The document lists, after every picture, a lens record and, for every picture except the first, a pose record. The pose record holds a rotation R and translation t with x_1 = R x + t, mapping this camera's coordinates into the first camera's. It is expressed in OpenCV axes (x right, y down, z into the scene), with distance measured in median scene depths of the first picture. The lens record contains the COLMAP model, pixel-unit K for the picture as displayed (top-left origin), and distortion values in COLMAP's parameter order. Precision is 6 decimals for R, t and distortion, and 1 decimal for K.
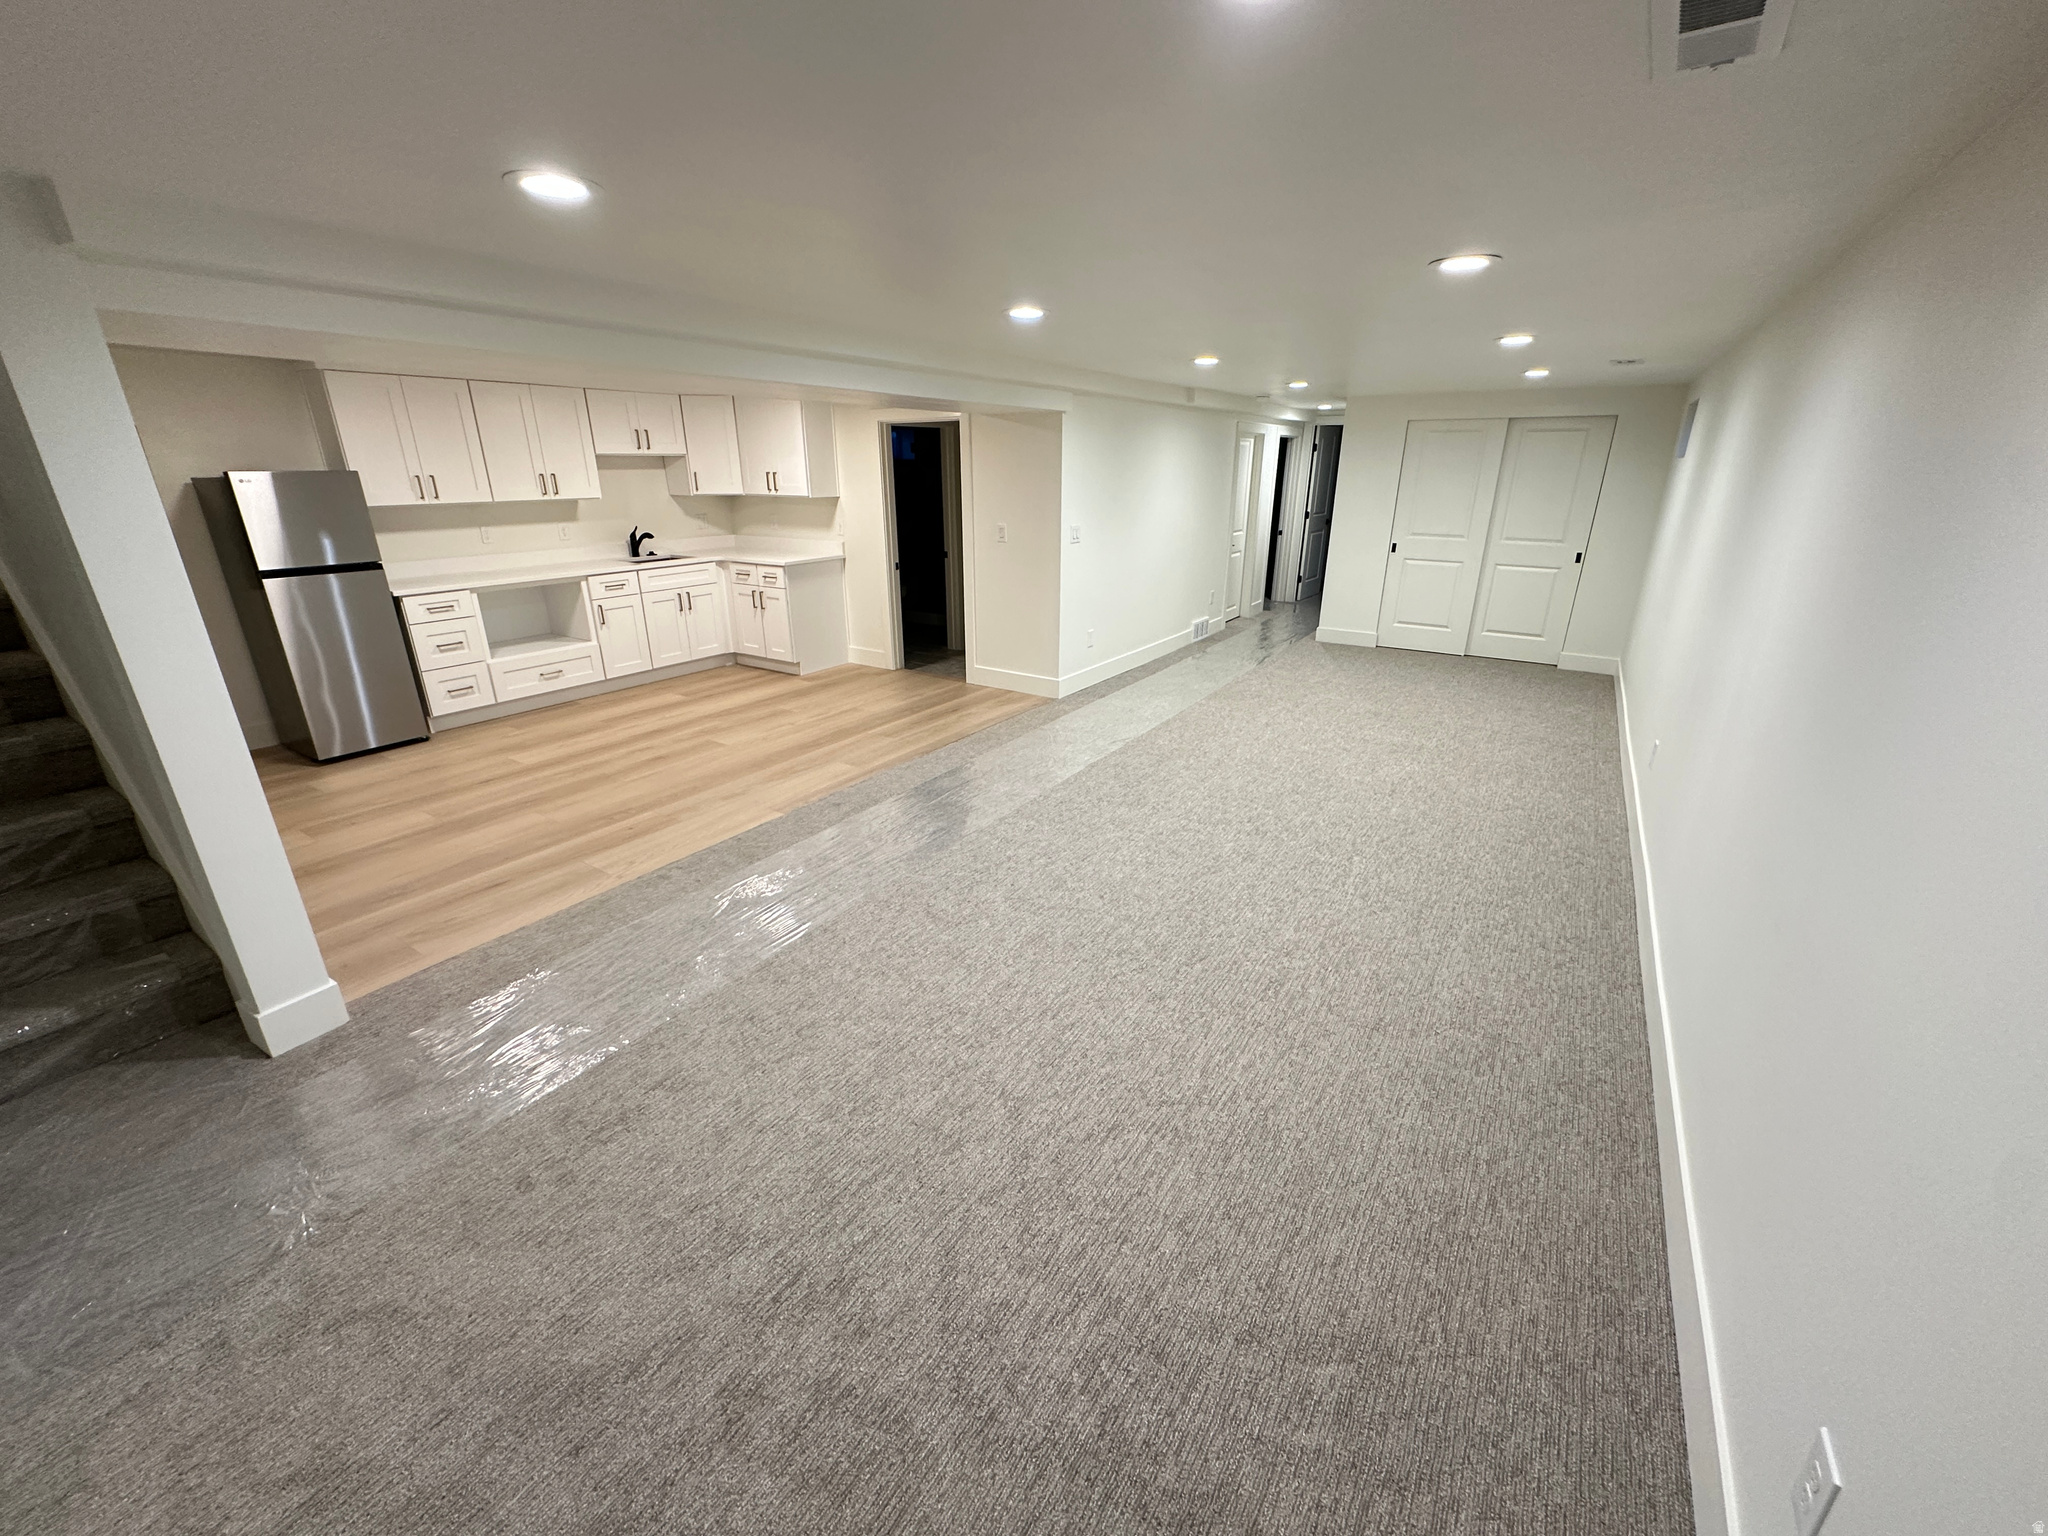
lens RADIAL K [[815.2, 0, 1020.7], [0, 815.2, 773.1], [0, 0, 1]] dist [0.017043, -0.000249]
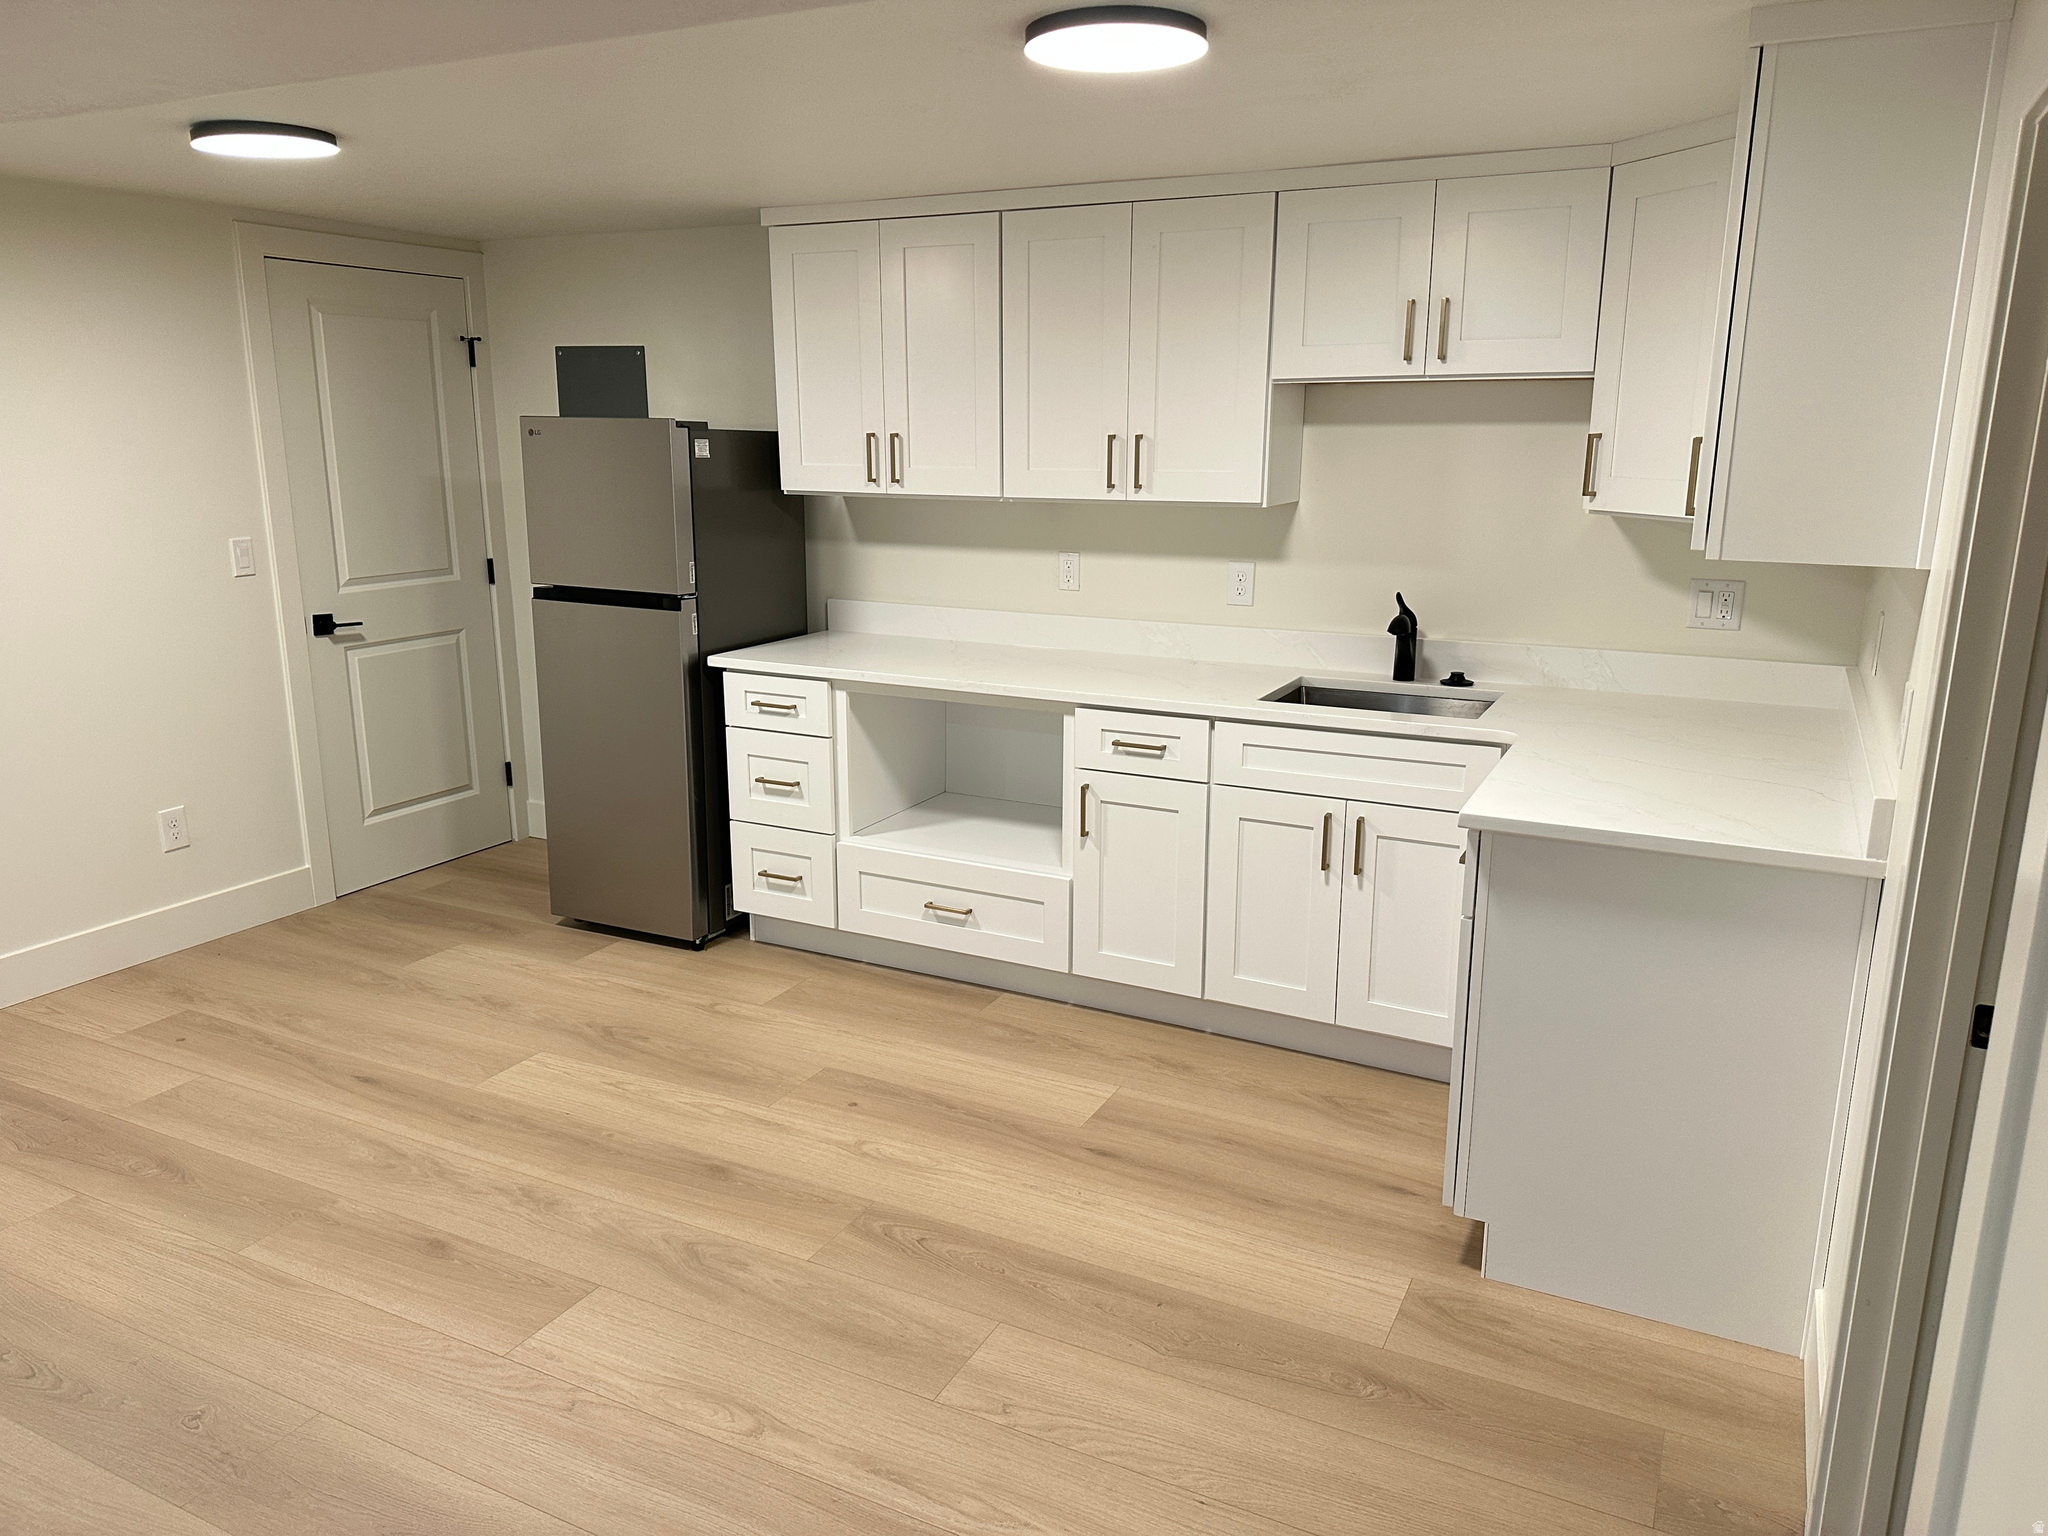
lens RADIAL K [[1427.9, 0, 1030.3], [0, 1427.9, 770.7], [0, 0, 1]] dist [0.041557, -0.036847]
pose [[0.114669, 0.242765, -0.963284, 0.088563], [-0.353528, 0.916171, 0.188808, -0.332242], [0.928369, 0.318898, 0.190880, 0.886093]]
